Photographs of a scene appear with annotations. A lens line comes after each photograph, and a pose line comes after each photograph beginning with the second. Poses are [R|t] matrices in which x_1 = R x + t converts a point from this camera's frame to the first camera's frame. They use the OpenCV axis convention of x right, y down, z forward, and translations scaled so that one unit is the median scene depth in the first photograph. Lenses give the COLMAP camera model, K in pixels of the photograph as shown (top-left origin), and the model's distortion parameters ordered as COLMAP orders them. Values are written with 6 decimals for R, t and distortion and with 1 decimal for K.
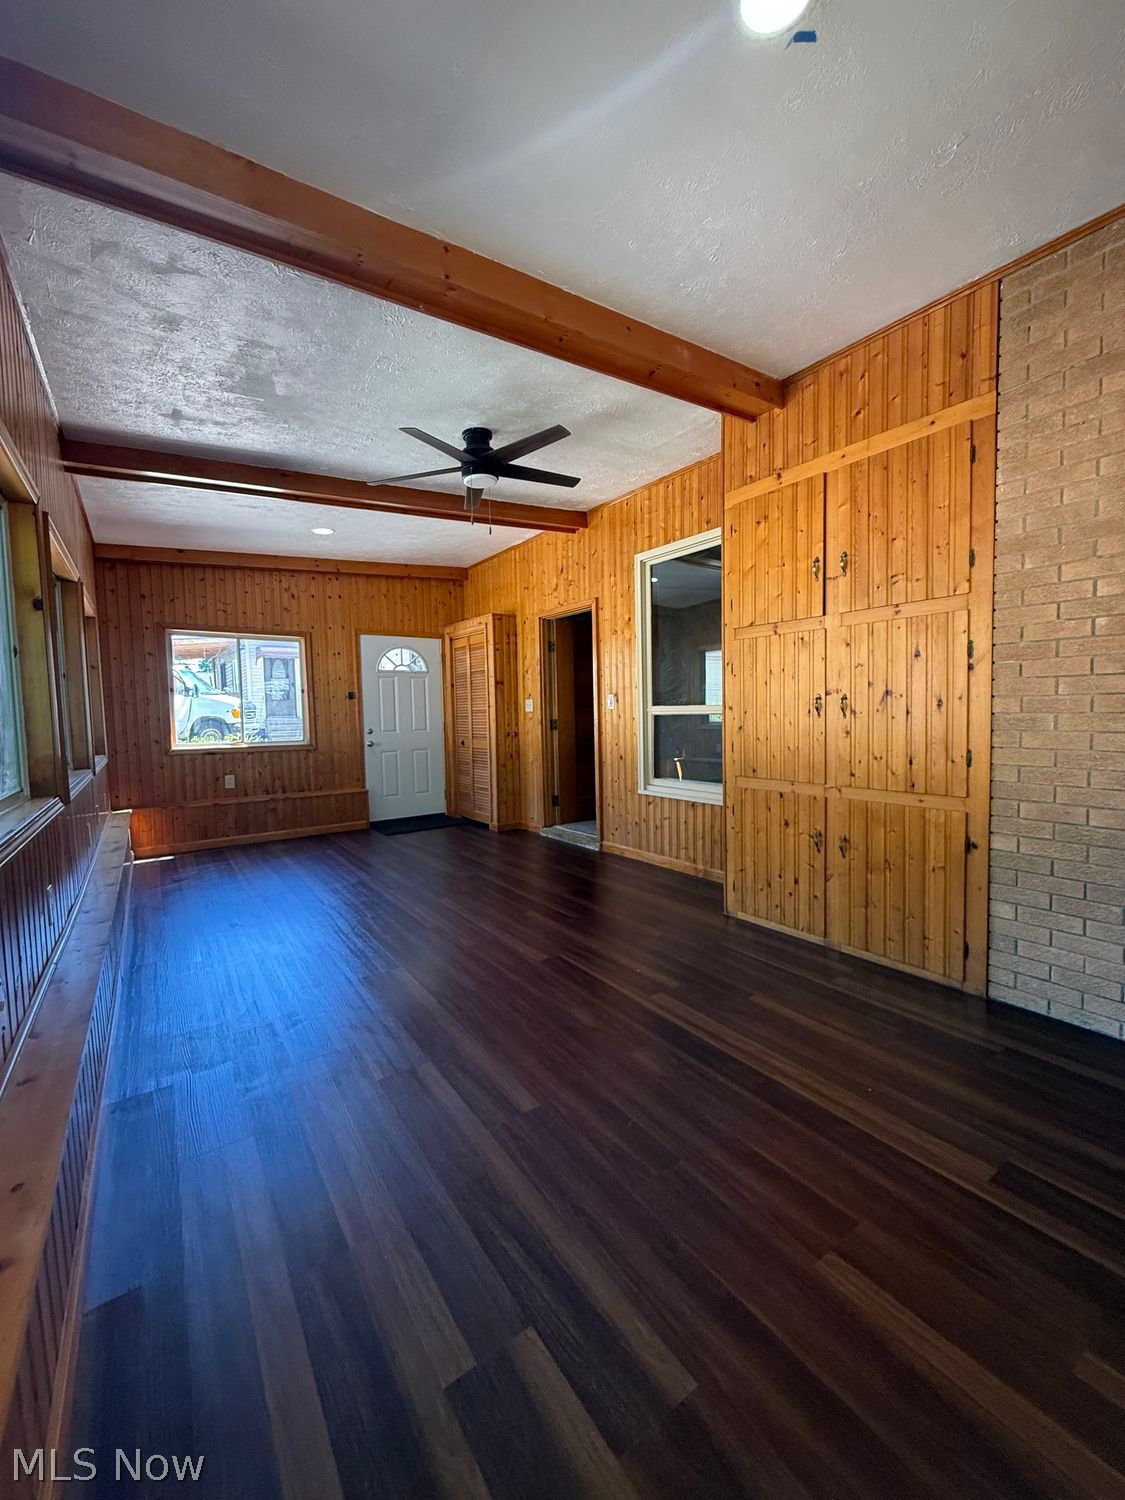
lens RADIAL K [[596.9, 0, 563.0], [0, 596.9, 747.6], [0, 0, 1]] dist [-0.002122, -0.000213]
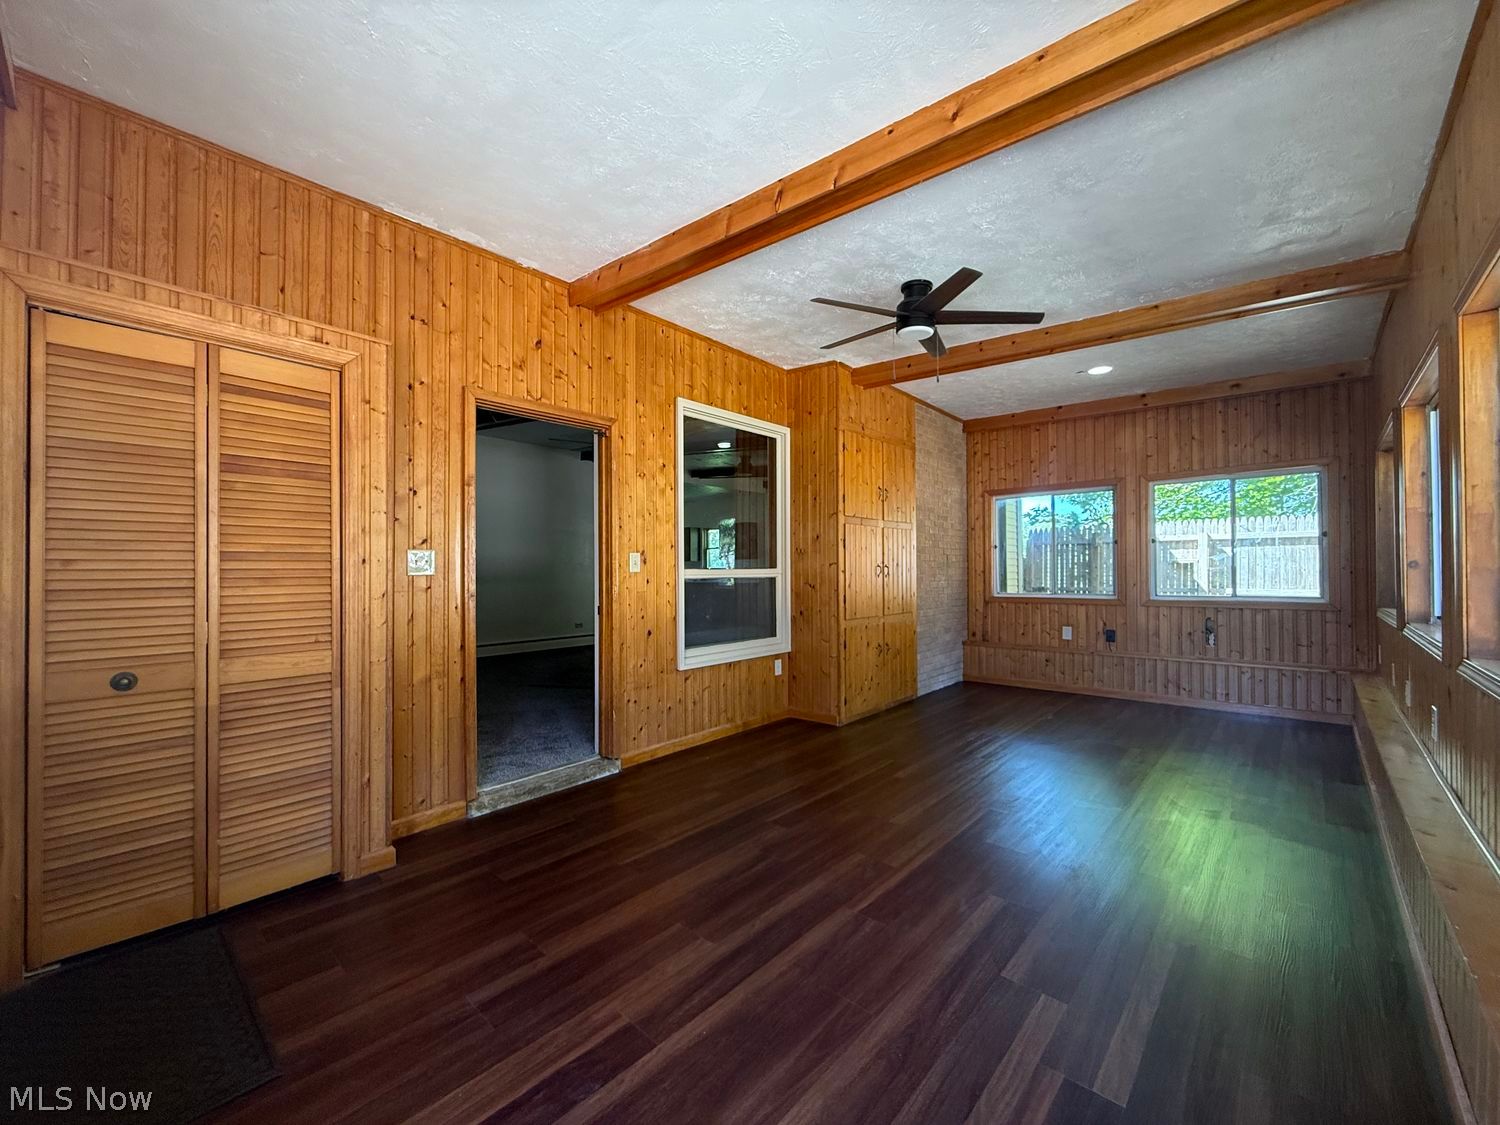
lens RADIAL K [[599.4, 0, 745.0], [0, 599.4, 567.7], [0, 0, 1]] dist [-0.002408, -0.000256]
pose [[-0.217640, 0.029024, 0.975598, -0.750556], [0.074588, 0.997129, -0.013026, -0.053094], [-0.973175, 0.069933, -0.219180, 1.110577]]
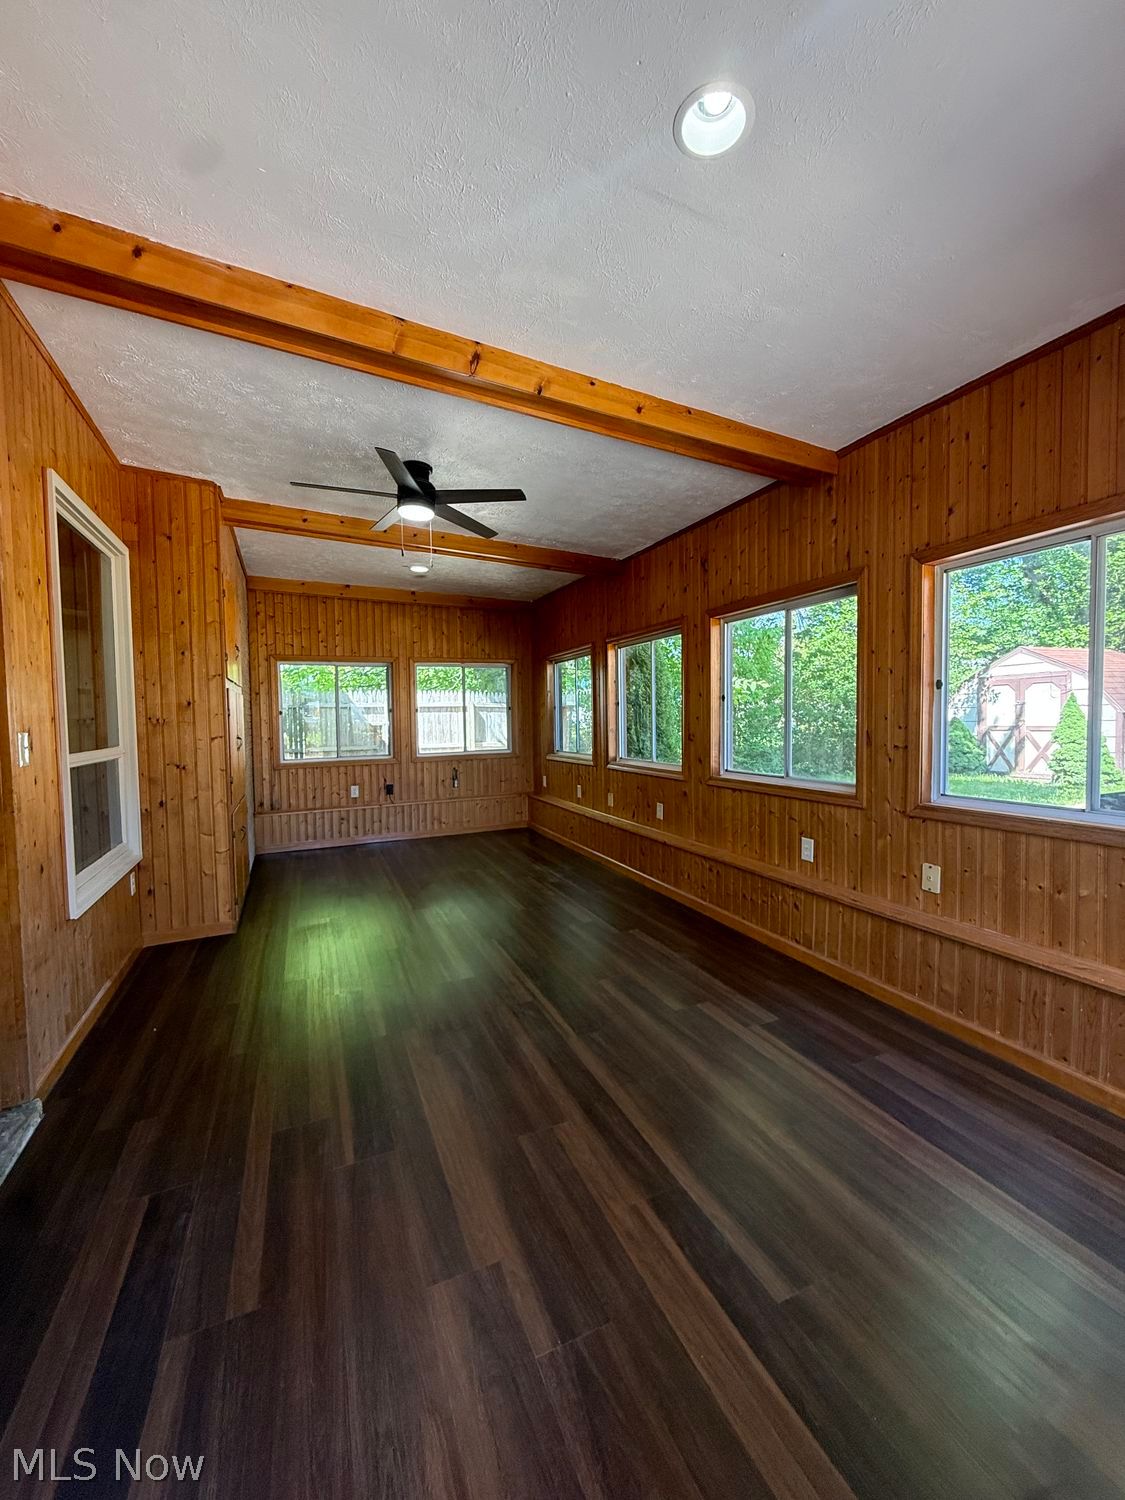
lens RADIAL K [[596.9, 0, 563.0], [0, 596.9, 747.6], [0, 0, 1]] dist [-0.002122, -0.000213]
pose [[-0.981737, 0.031226, 0.187661, -0.403029], [0.052566, 0.992559, 0.109838, -0.113340], [-0.182835, 0.117696, -0.976073, 1.457846]]
